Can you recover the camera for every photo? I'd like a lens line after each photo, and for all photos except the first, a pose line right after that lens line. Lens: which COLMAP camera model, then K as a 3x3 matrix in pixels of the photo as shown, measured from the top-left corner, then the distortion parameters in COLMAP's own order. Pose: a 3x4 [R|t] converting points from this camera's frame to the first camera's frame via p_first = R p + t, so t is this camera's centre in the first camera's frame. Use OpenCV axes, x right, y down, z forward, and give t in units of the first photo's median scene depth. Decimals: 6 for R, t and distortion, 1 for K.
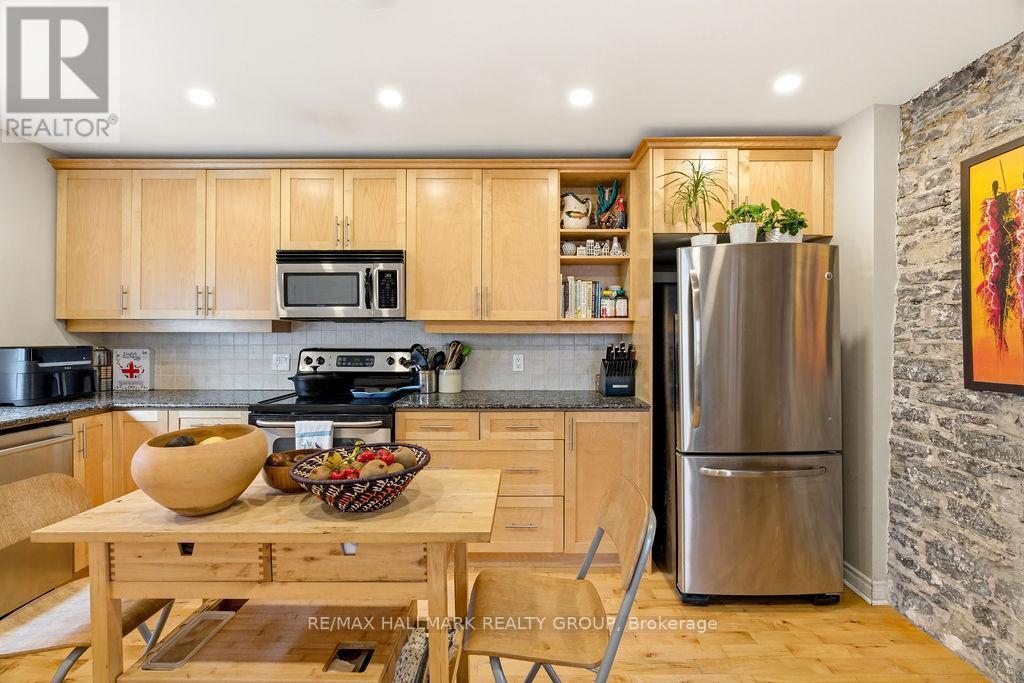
lens RADIAL K [[459.2, 0, 512.7], [0, 459.2, 334.6], [0, 0, 1]] dist [-0.008227, 0.003960]
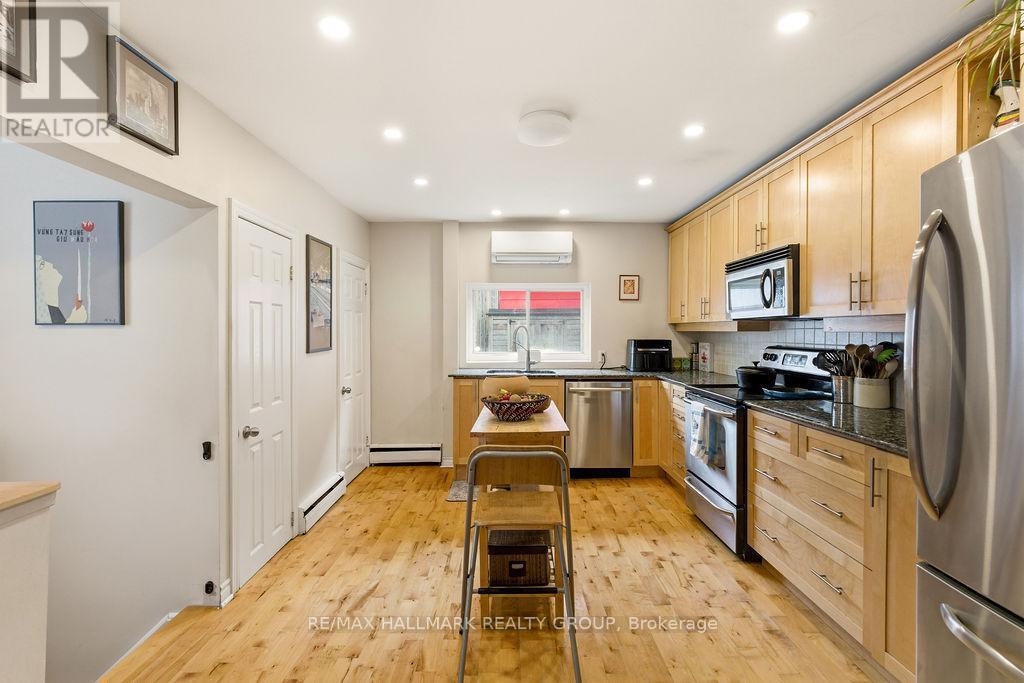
lens RADIAL K [[476.9, 0, 522.6], [0, 476.9, 334.2], [0, 0, 1]] dist [-0.002385, 0.001186]
pose [[0.023985, 0.005253, -0.999699, 0.716618], [-0.000096, 0.999986, 0.005252, -0.003917], [0.999712, -0.000030, 0.023985, 0.415102]]
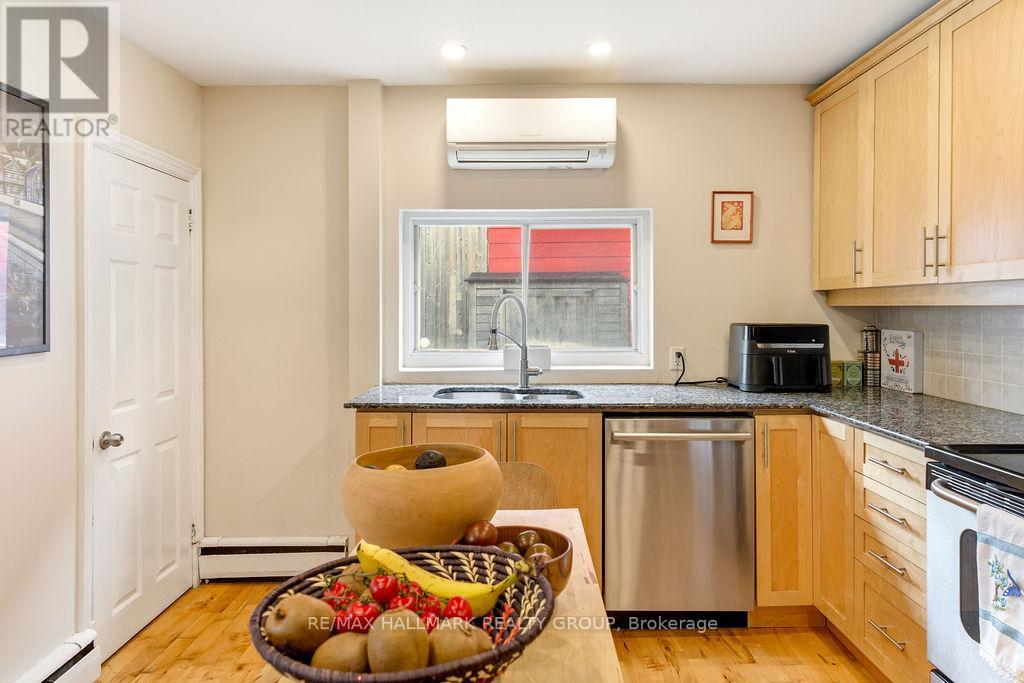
lens RADIAL K [[630.7, 0, 519.4], [0, 630.7, 305.1], [0, 0, 1]] dist [-0.009266, 0.000400]
pose [[0.000253, -0.007507, -0.999972, 0.116803], [0.001976, 0.999970, -0.007507, -0.000725], [0.999998, -0.001974, 0.000268, 0.465700]]
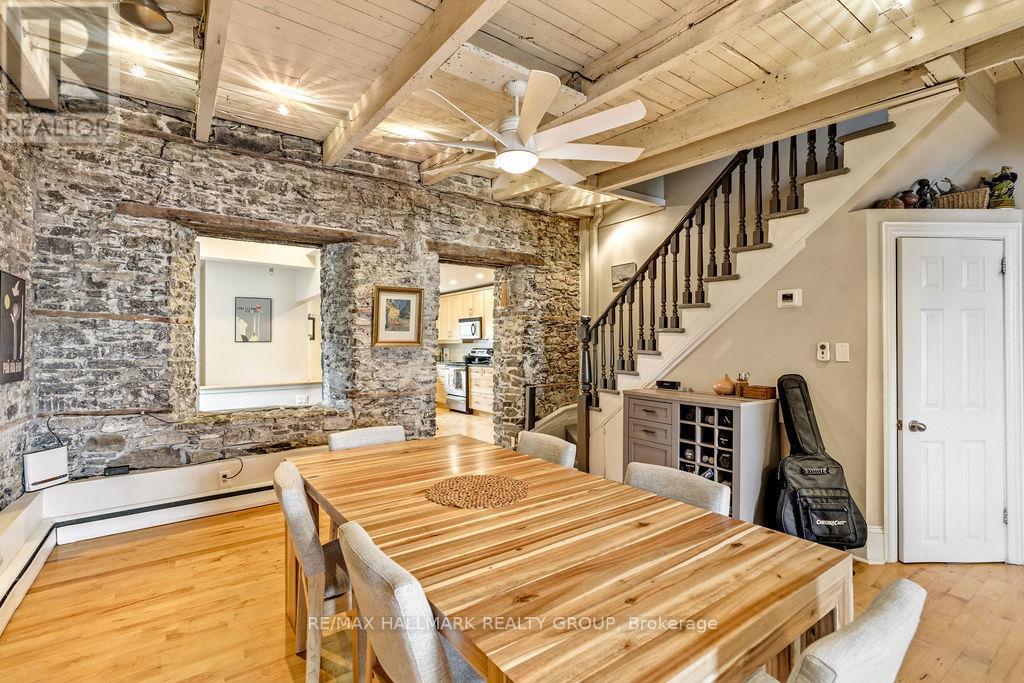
lens RADIAL K [[459.2, 0, 503.2], [0, 459.2, 337.5], [0, 0, 1]] dist [-0.008227, 0.003960]
pose [[0.554734, -0.016672, -0.831861, 2.357246], [0.008587, 0.999861, -0.014313, 0.002971], [0.831984, 0.000796, 0.554800, -0.562268]]
